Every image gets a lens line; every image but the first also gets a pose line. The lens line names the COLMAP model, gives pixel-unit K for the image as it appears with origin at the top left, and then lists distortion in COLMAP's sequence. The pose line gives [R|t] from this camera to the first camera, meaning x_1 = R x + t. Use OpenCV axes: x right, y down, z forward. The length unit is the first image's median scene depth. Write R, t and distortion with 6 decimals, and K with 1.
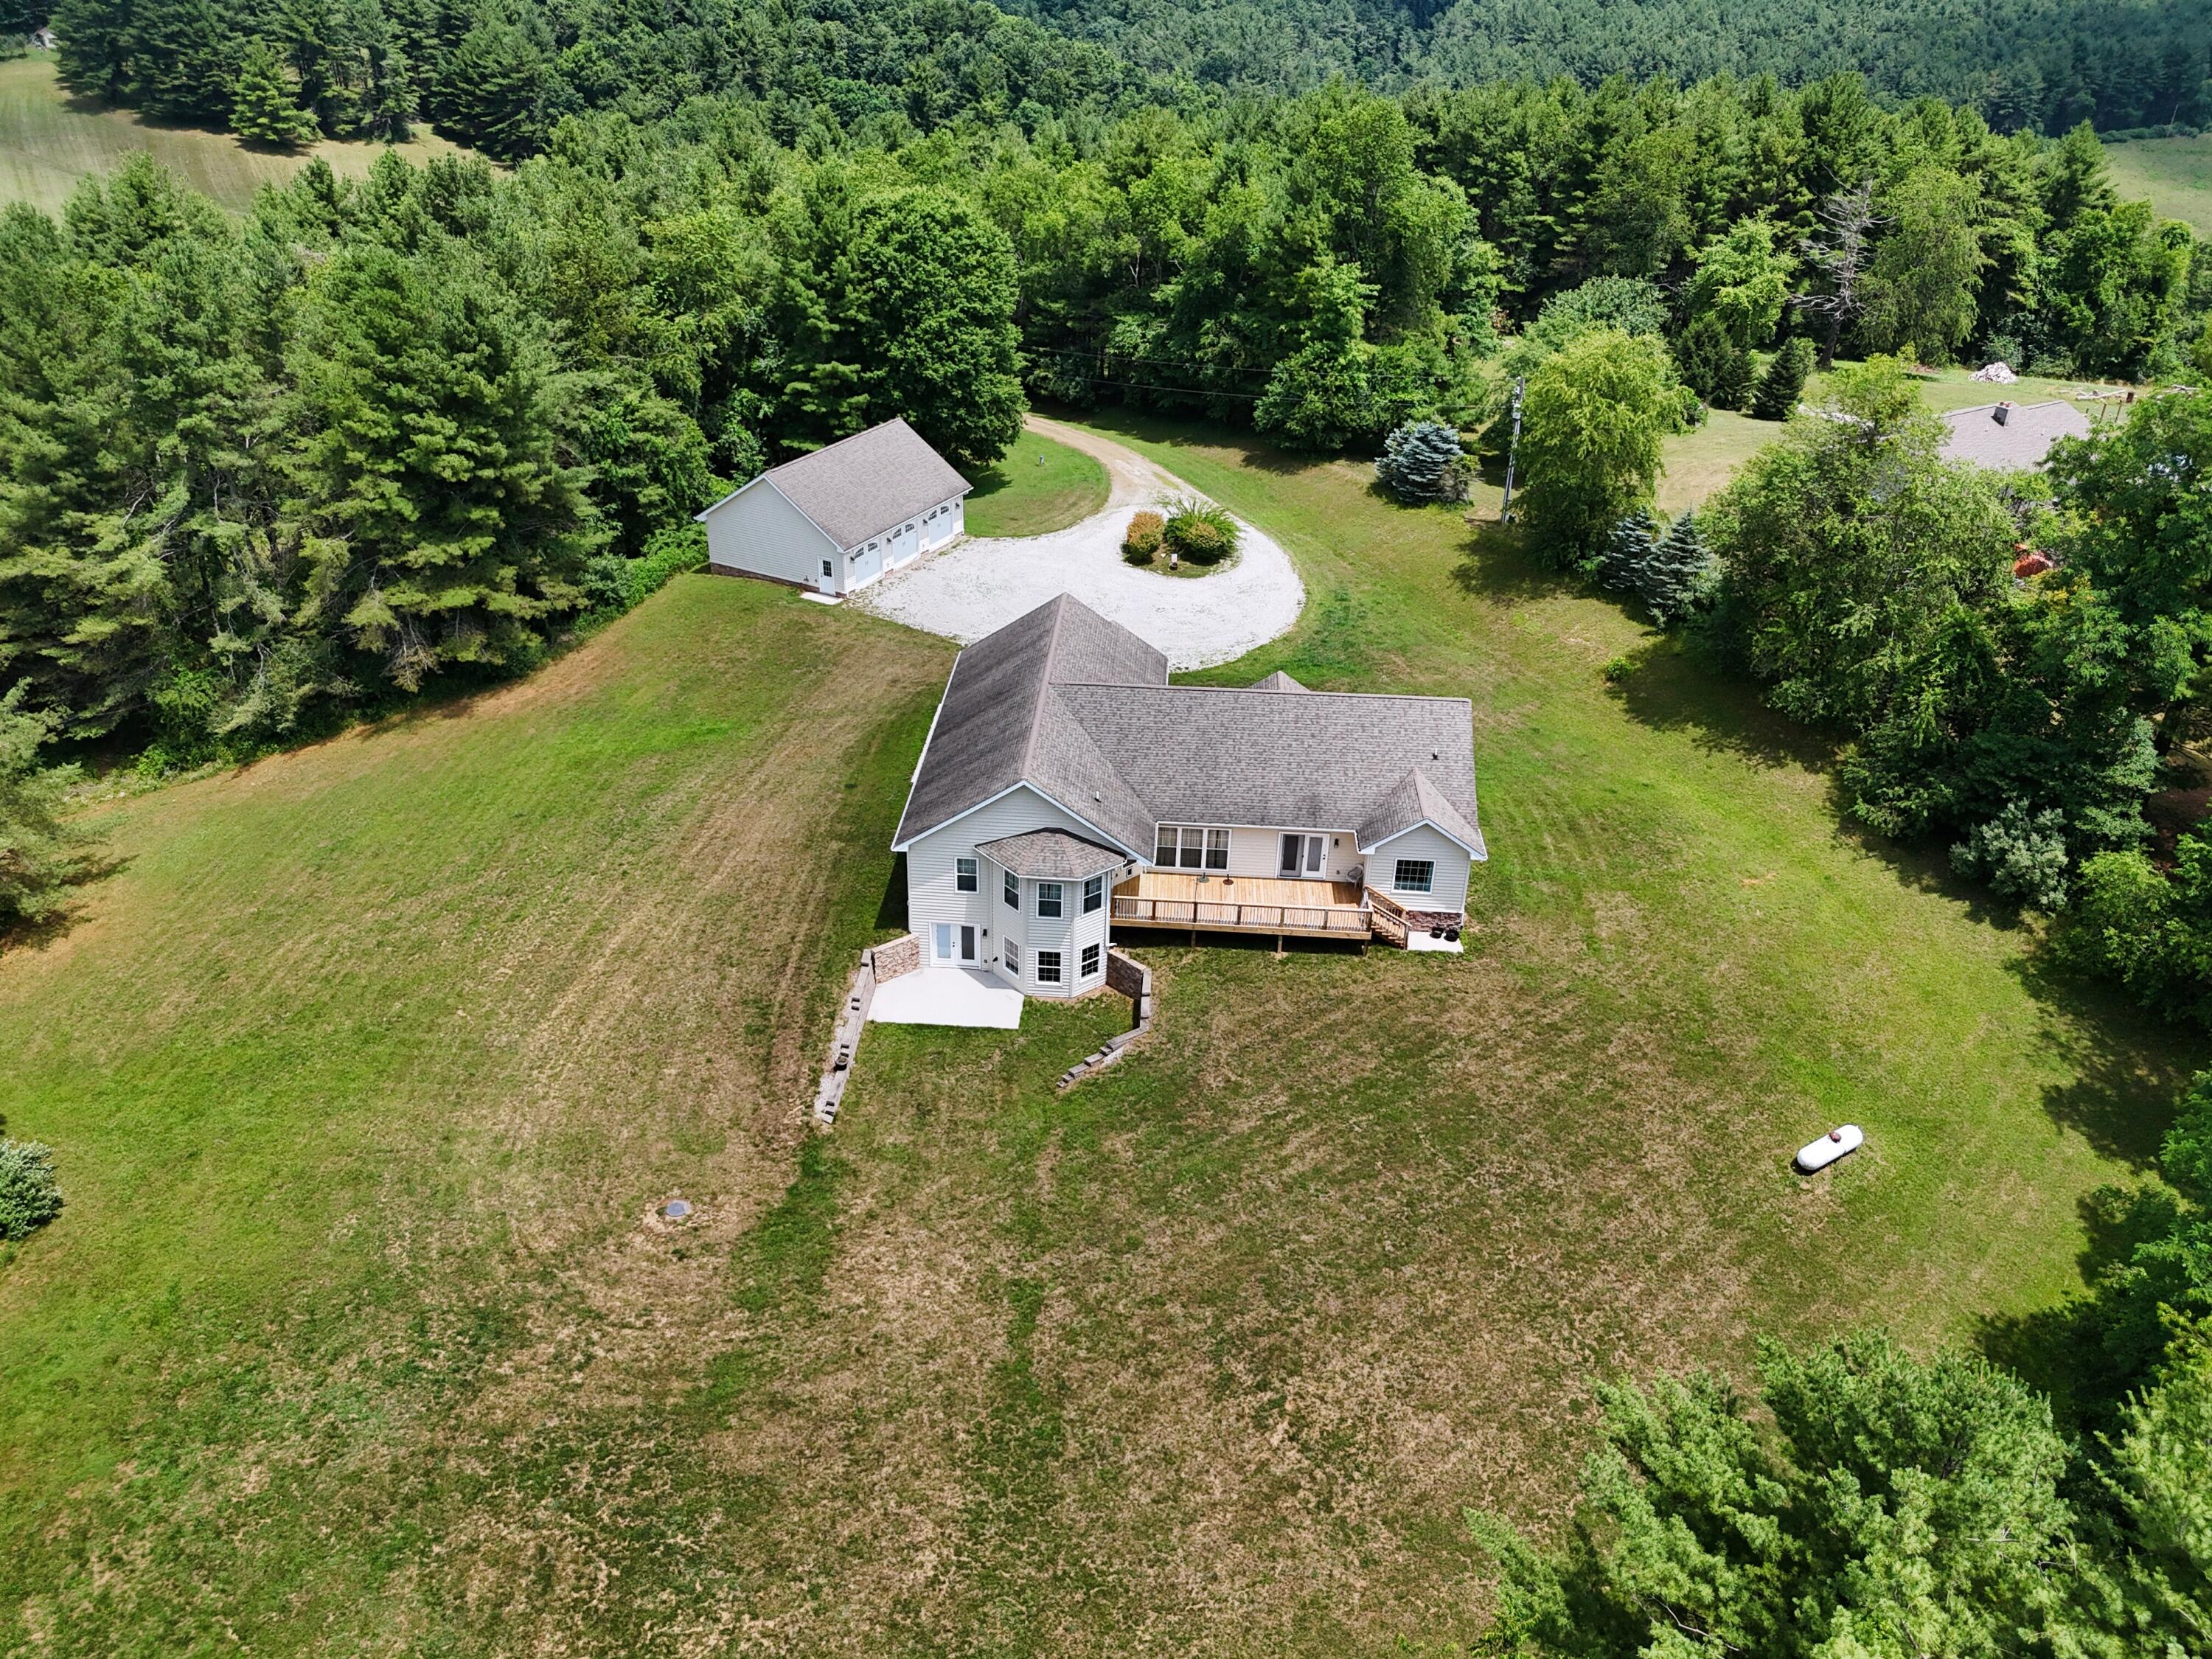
lens RADIAL K [[1633.9, 0, 1109.0], [0, 1633.9, 833.1], [0, 0, 1]] dist [0.058774, -0.053298]
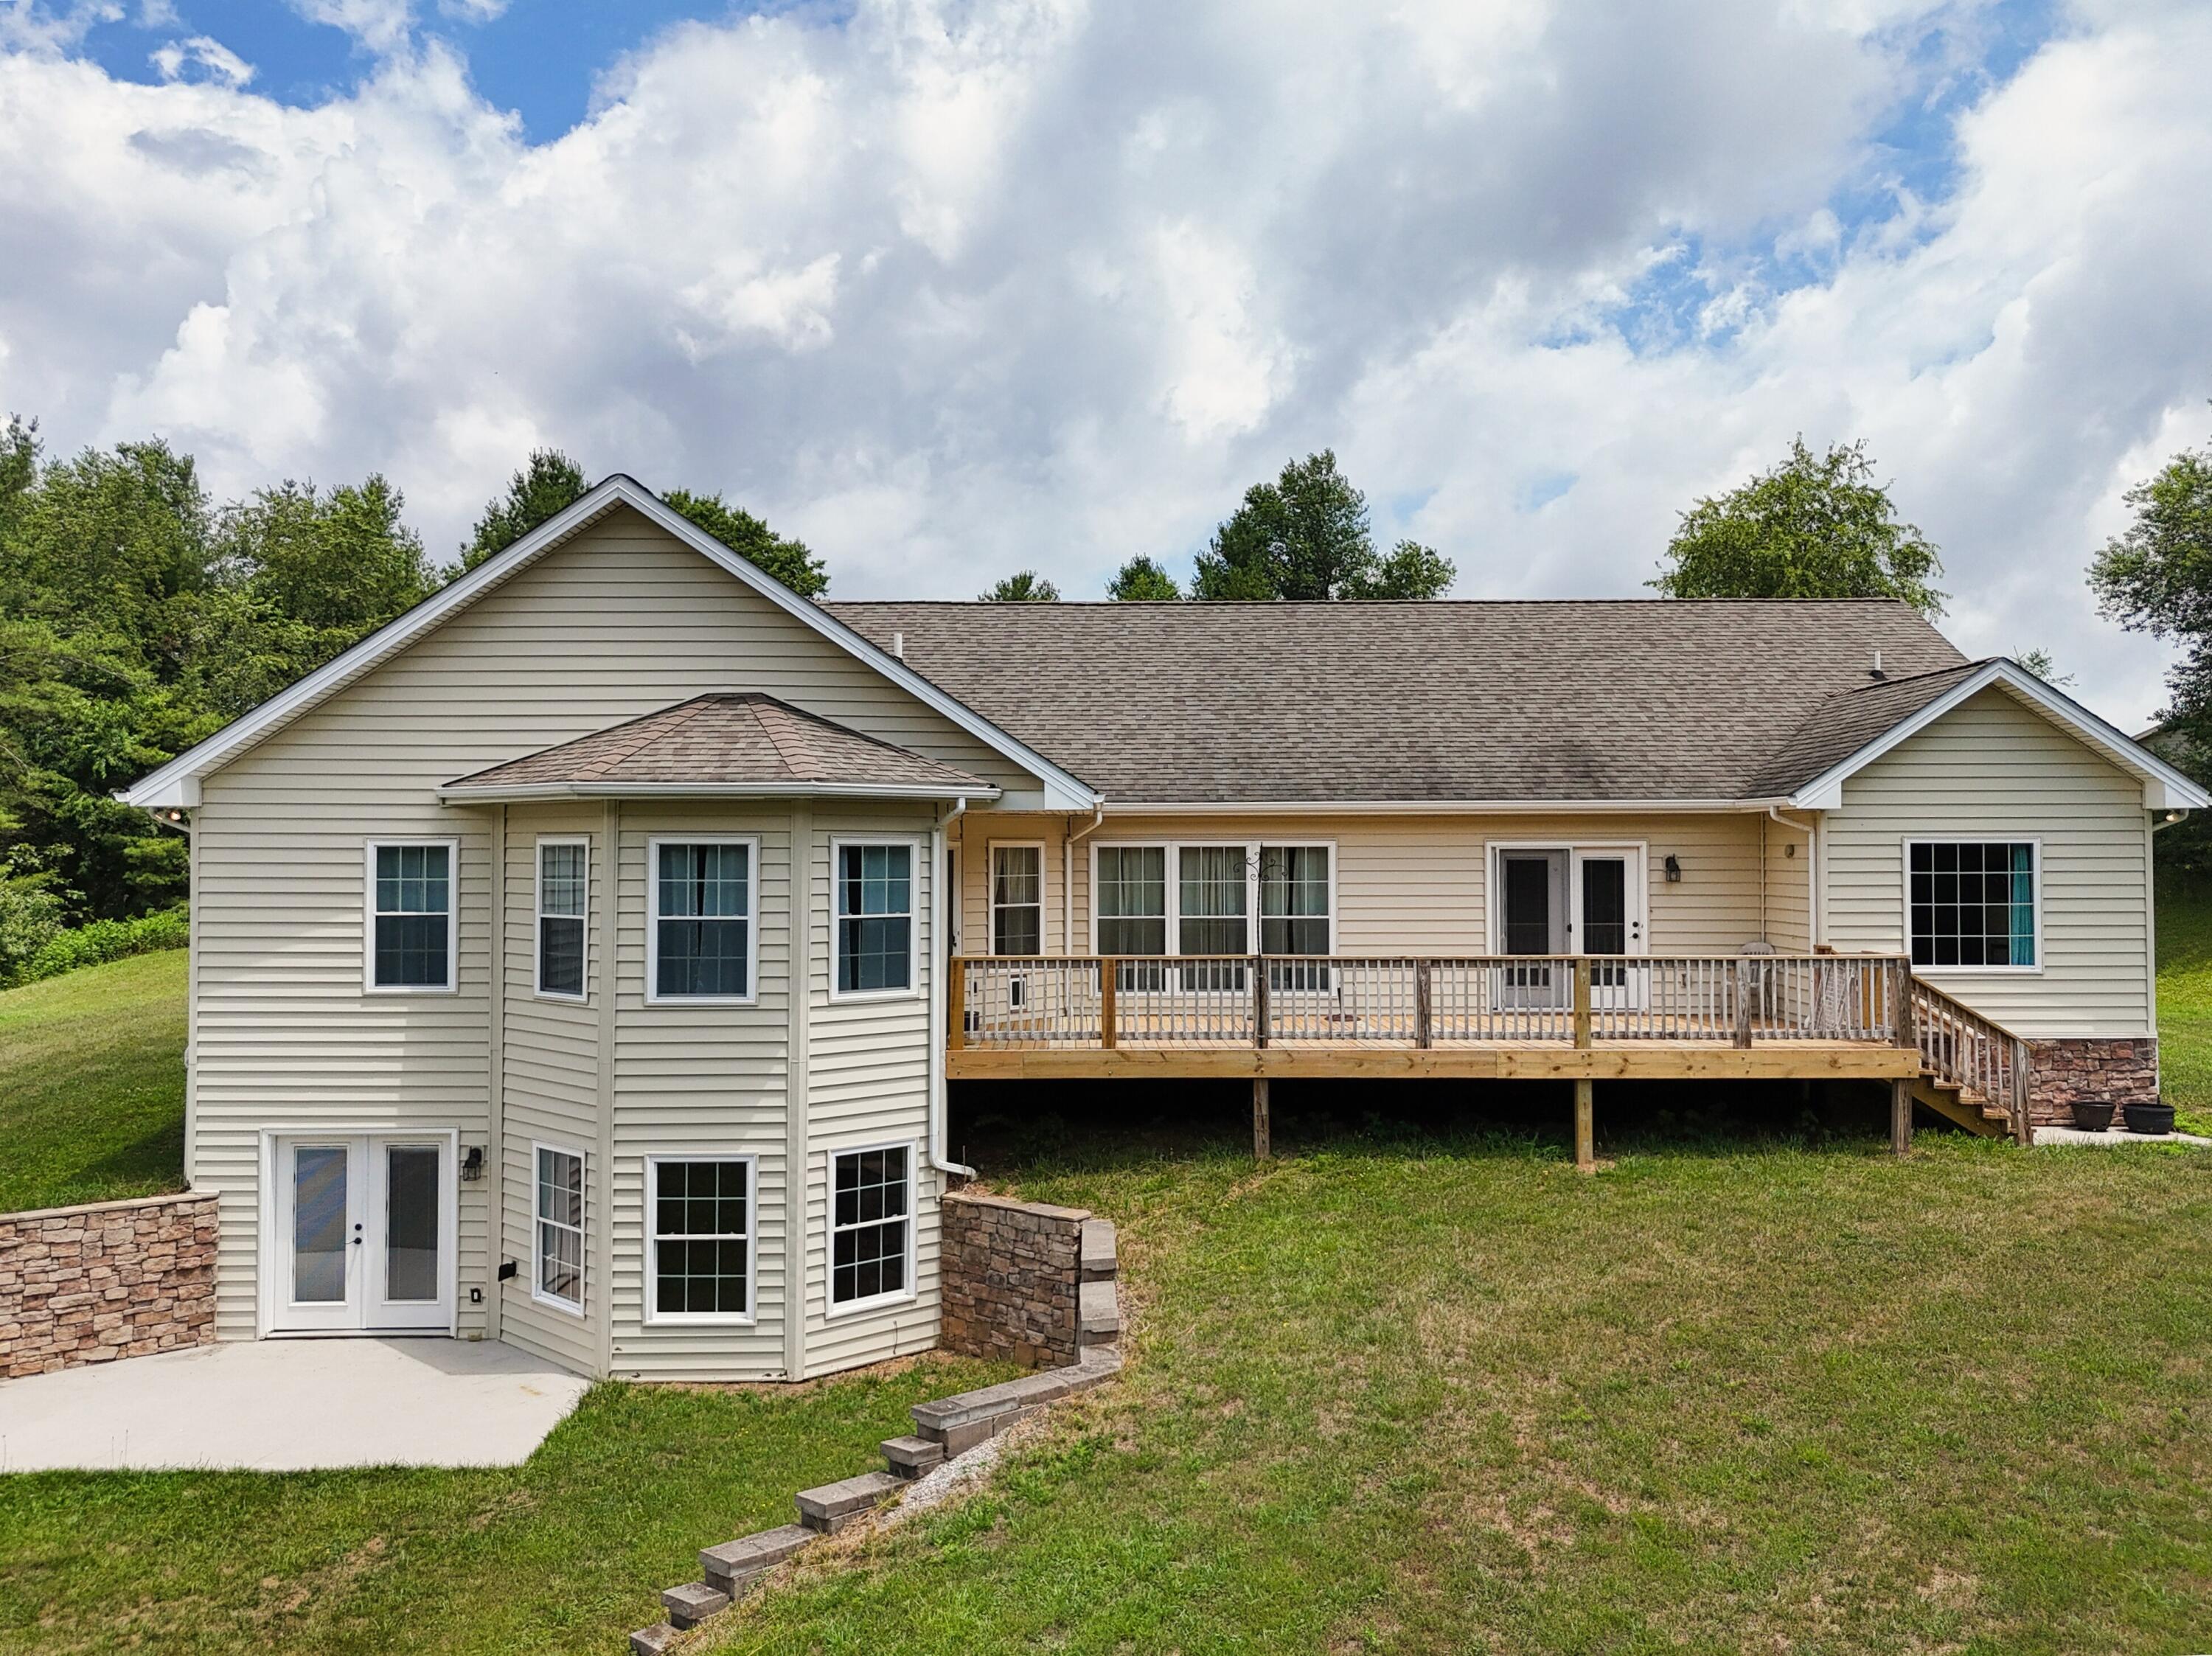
lens RADIAL K [[1680.6, 0, 1113.9], [0, 1680.6, 823.2], [0, 0, 1]] dist [0.076220, -0.079145]
pose [[0.996779, -0.025527, 0.076021, 0.008090], [0.060700, 0.859683, -0.507209, 0.161472], [-0.052406, 0.510190, 0.858463, 0.737789]]
